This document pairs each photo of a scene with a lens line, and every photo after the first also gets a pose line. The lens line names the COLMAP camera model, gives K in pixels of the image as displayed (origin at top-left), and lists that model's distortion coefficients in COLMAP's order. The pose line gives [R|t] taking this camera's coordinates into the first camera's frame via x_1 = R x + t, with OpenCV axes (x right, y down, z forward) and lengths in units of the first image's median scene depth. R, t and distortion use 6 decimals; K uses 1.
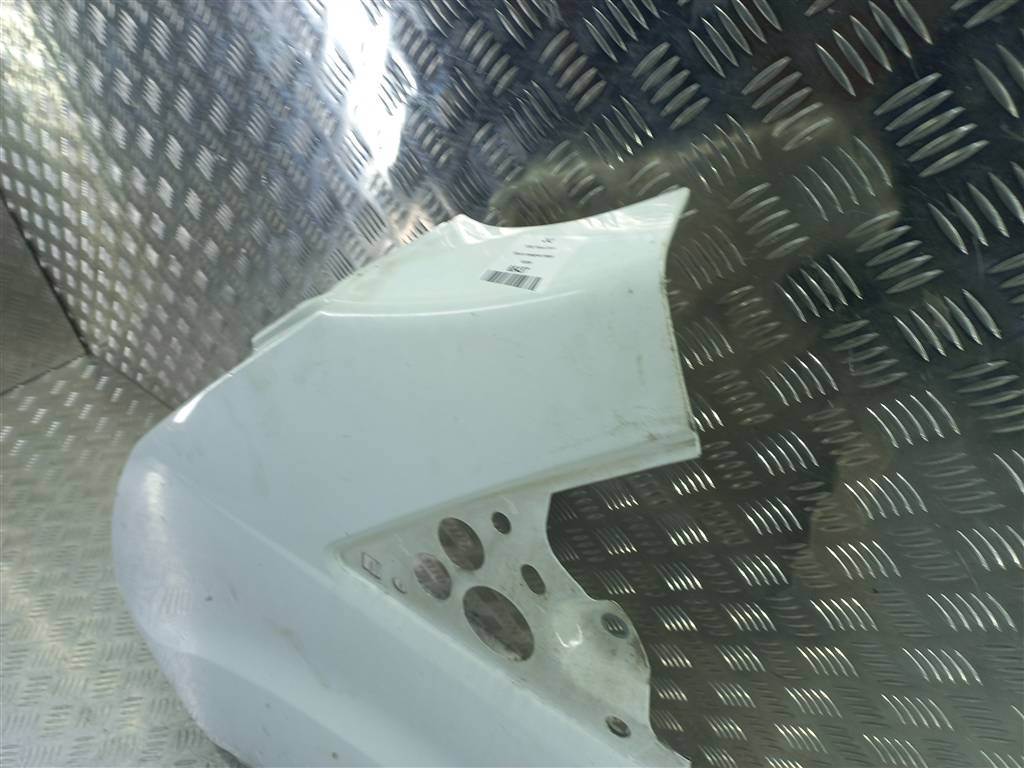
lens RADIAL K [[734.5, 0, 512.0], [0, 734.5, 384.0], [0, 0, 1]] dist [0.011566, 0.030263]
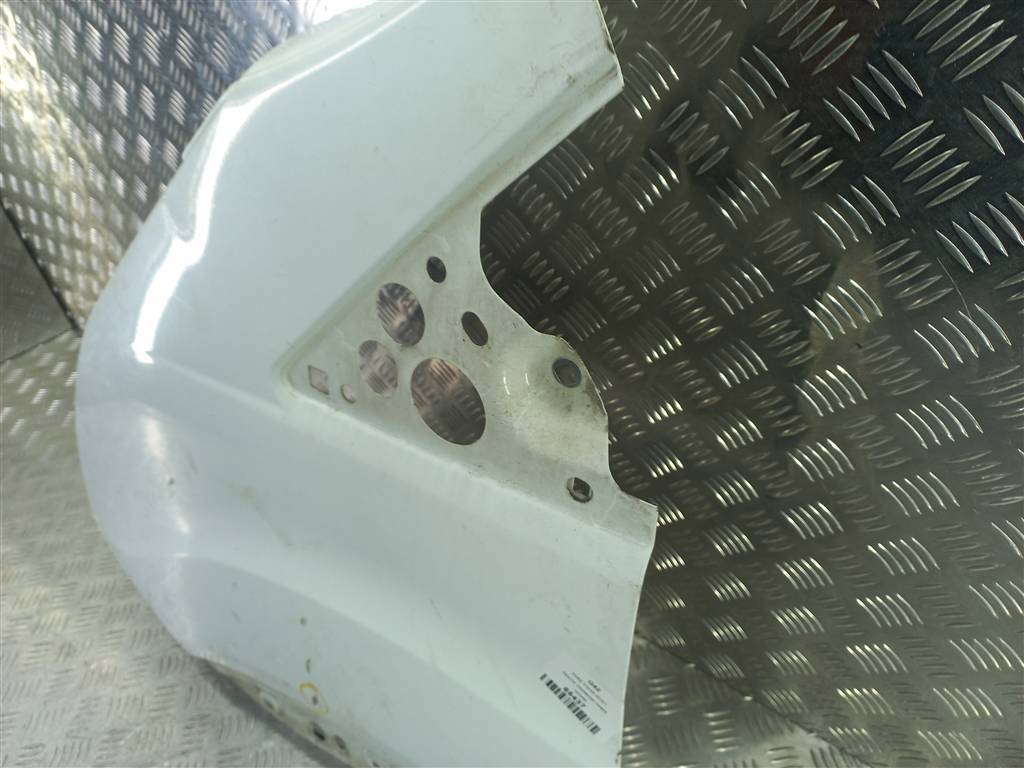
lens RADIAL K [[740.3, 0, 512.0], [0, 740.3, 384.0], [0, 0, 1]] dist [0.020726, 0.022402]
pose [[0.997862, -0.060845, -0.023861, 0.045028], [0.059999, 0.997595, -0.034689, 0.178823], [0.025914, 0.033184, 0.999113, 0.041060]]
